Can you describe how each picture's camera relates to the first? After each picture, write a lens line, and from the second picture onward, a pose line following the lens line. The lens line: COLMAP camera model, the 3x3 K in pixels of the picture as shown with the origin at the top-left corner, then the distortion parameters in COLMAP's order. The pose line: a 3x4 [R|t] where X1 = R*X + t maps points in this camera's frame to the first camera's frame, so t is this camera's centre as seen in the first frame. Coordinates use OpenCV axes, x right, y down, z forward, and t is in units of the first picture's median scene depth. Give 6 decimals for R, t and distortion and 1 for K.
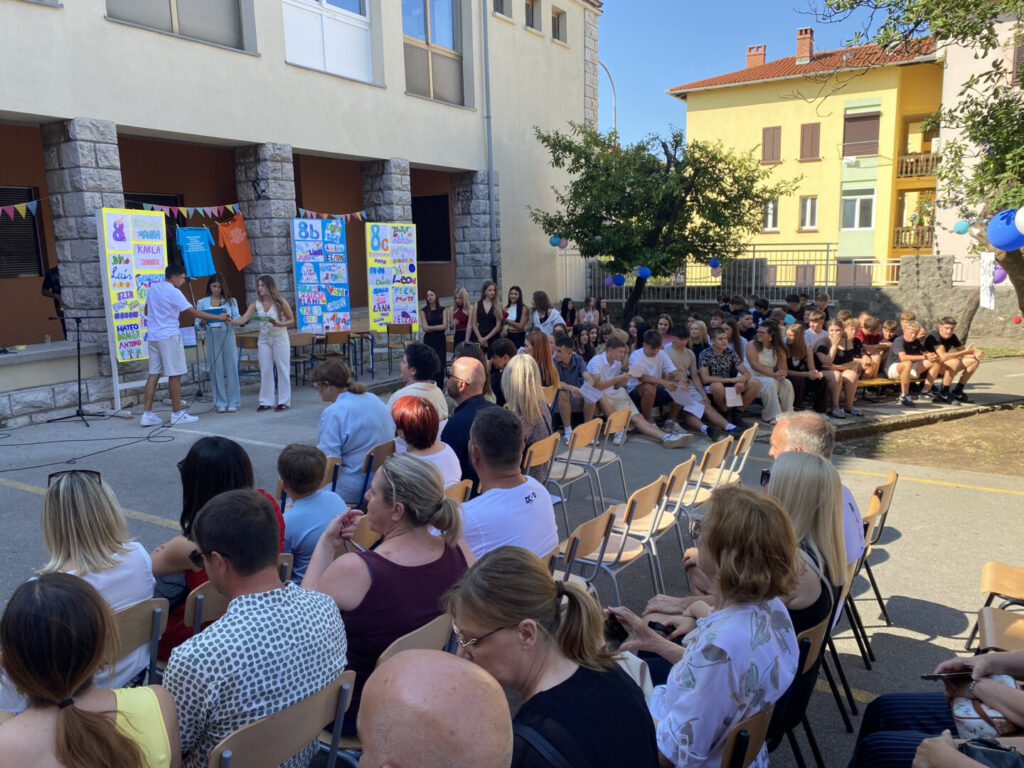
lens RADIAL K [[784.7, 0, 517.5], [0, 784.7, 384.6], [0, 0, 1]] dist [0.045185, -0.064752]
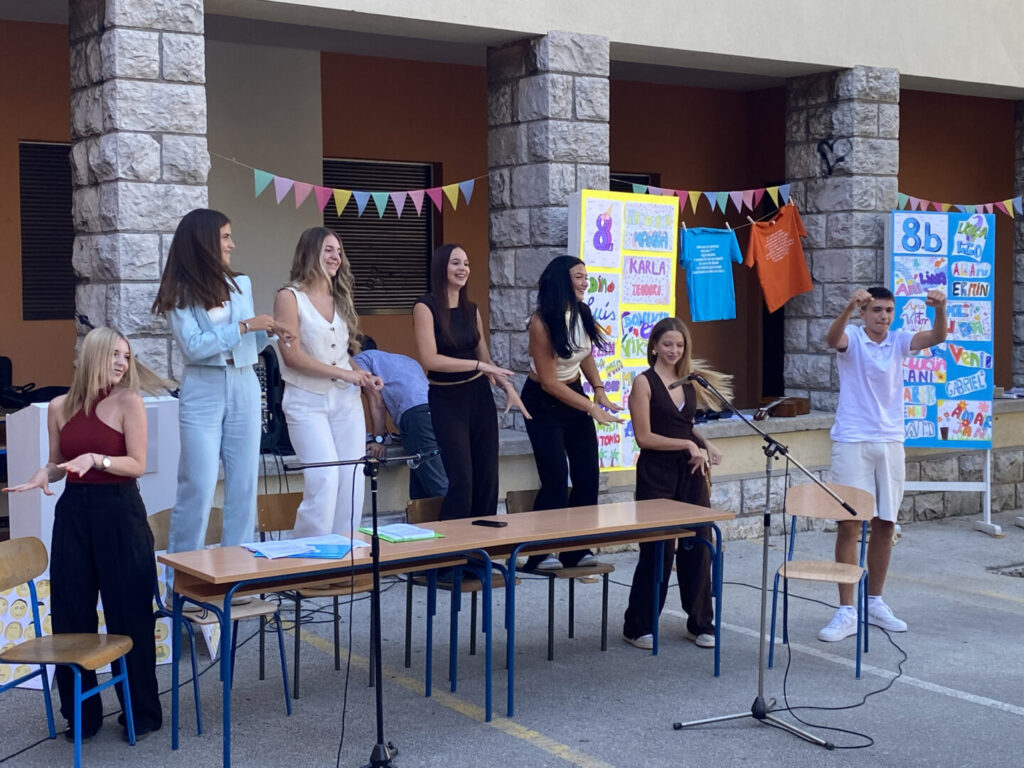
lens RADIAL K [[1474.5, 0, 524.7], [0, 1474.5, 361.5], [0, 0, 1]] dist [0.244503, -0.877924]
pose [[0.909001, 0.040306, -0.414840, -0.096636], [-0.088560, 0.991264, -0.097741, -0.001383], [0.407276, 0.125585, 0.904629, 0.052114]]
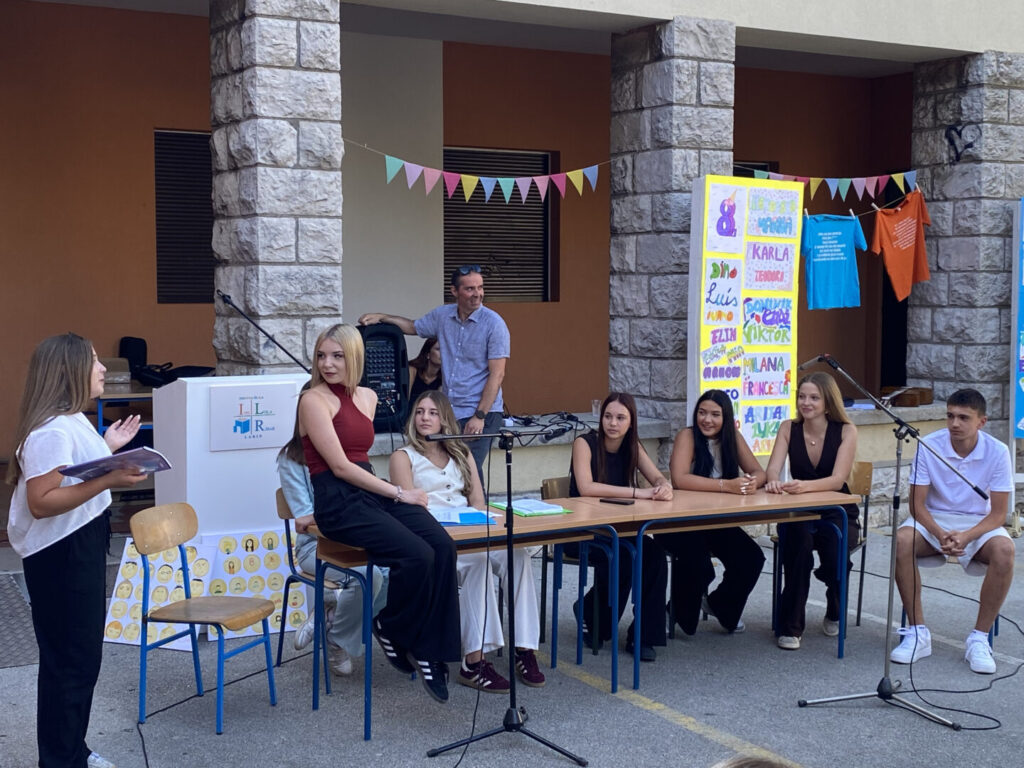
lens RADIAL K [[1474.9, 0, 513.7], [0, 1474.9, 382.3], [0, 0, 1]] dist [0.239899, -0.822553]
pose [[0.873642, 0.059582, -0.482908, -0.099908], [-0.107285, 0.991636, -0.071742, 0.005282], [0.474594, 0.114486, 0.872727, 0.039144]]
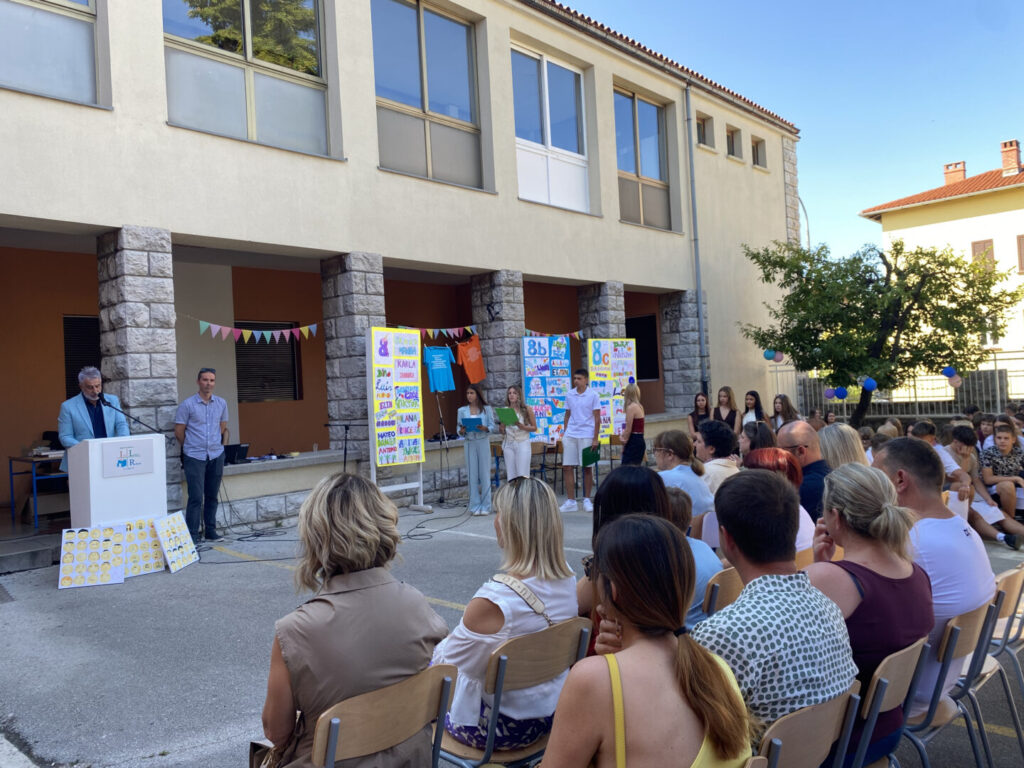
lens RADIAL K [[780.2, 0, 513.7], [0, 780.2, 377.6], [0, 0, 1]] dist [0.105293, -0.205036]
pose [[0.975023, -0.029768, -0.220099, -0.065069], [-0.010421, 0.983754, -0.179216, 0.031727], [0.221858, 0.177034, 0.958873, -0.002704]]
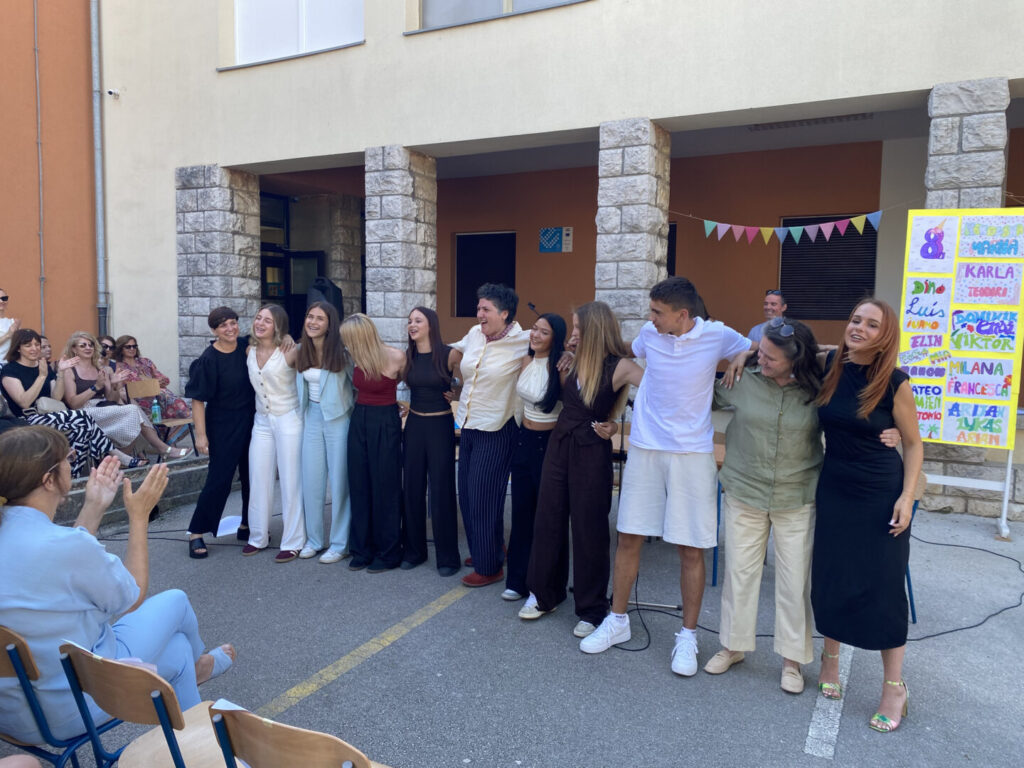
lens RADIAL K [[772.0, 0, 509.2], [0, 772.0, 383.0], [0, 0, 1]] dist [0.050884, -0.070956]
pose [[0.038240, 0.112515, -0.992914, 0.102979], [-0.185464, 0.977176, 0.103588, -0.062518], [0.981907, 0.180188, 0.058235, 0.480913]]
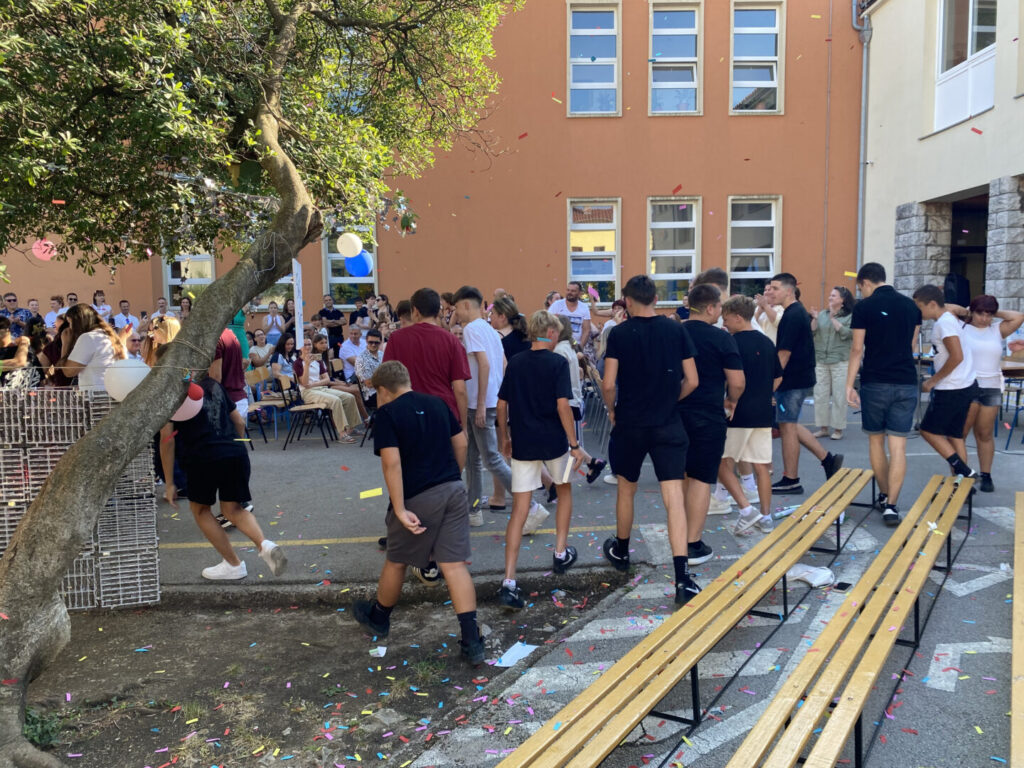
lens RADIAL K [[788.4, 0, 502.4], [0, 788.4, 374.4], [0, 0, 1]] dist [0.036883, -0.045068]
pose [[-0.868908, 0.070998, -0.489855, 0.469439], [-0.053461, 0.970408, 0.235478, -0.142127], [0.492077, 0.230797, -0.839400, 0.993462]]
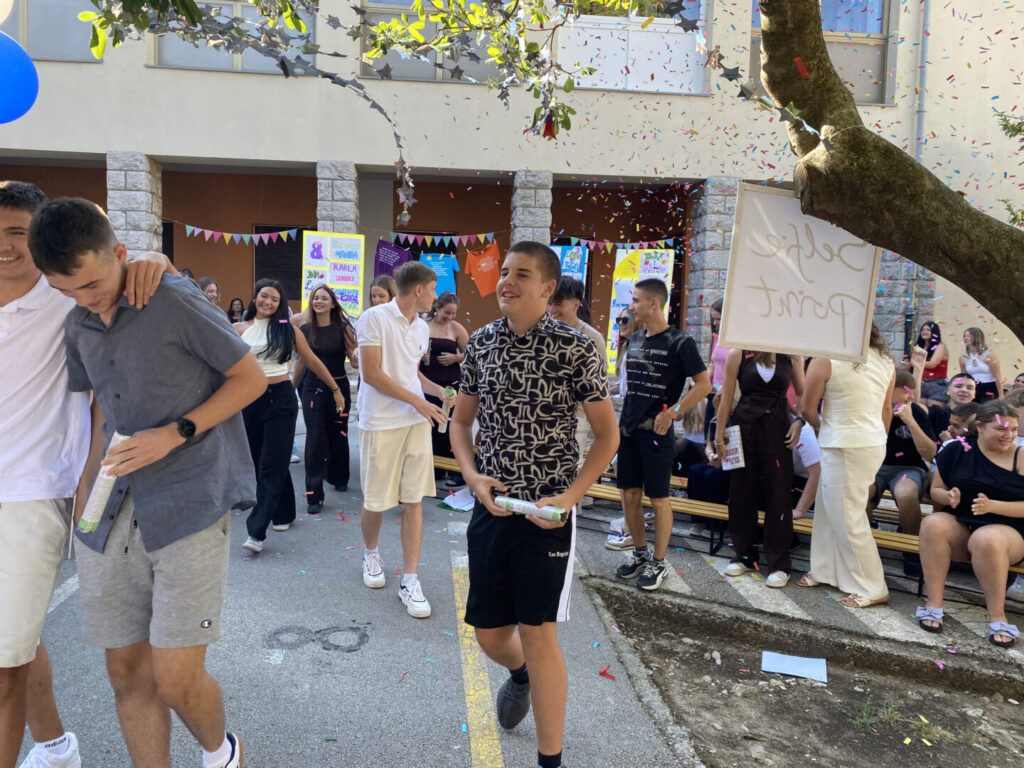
lens RADIAL K [[788.4, 0, 502.4], [0, 788.4, 374.4], [0, 0, 1]] dist [0.036883, -0.045068]
pose [[0.579494, 0.096982, -0.809185, 0.478051], [-0.179306, 0.983737, -0.010506, -0.037147], [0.795007, 0.151180, 0.587459, 0.416958]]
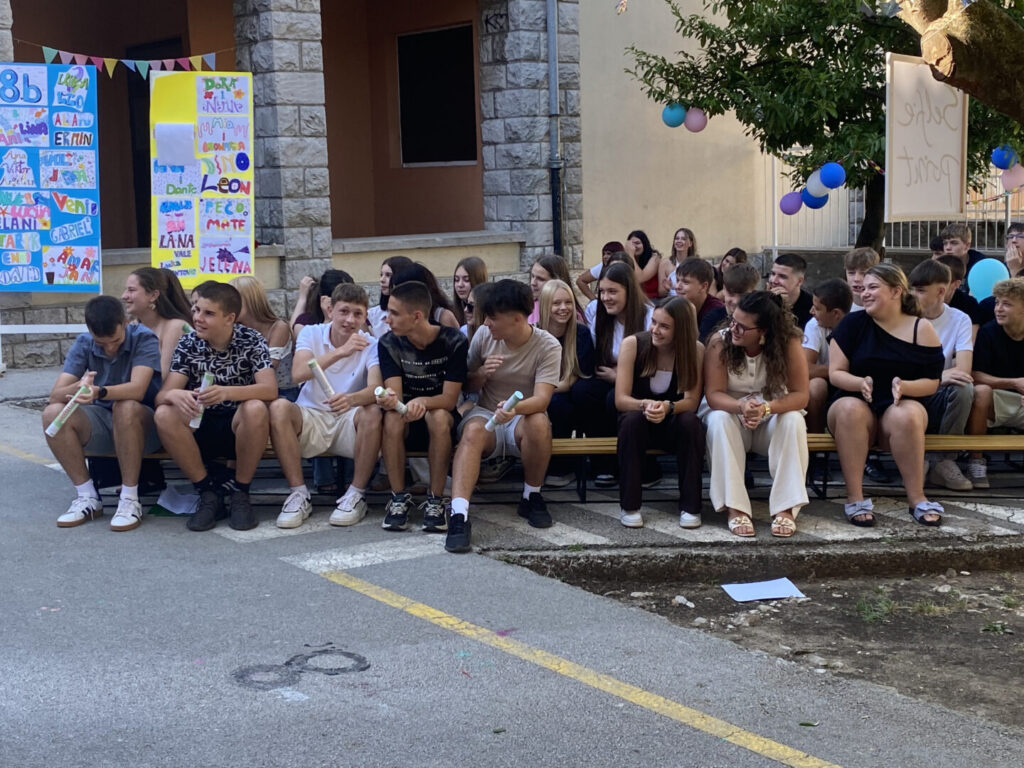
lens RADIAL K [[1482.7, 0, 529.9], [0, 1482.7, 405.3], [0, 0, 1]] dist [0.199114, -0.675126]
pose [[0.935258, 0.053920, -0.349835, 0.398039], [-0.059553, 0.998211, -0.005355, -0.001296], [0.348920, 0.025842, 0.936796, 0.196218]]
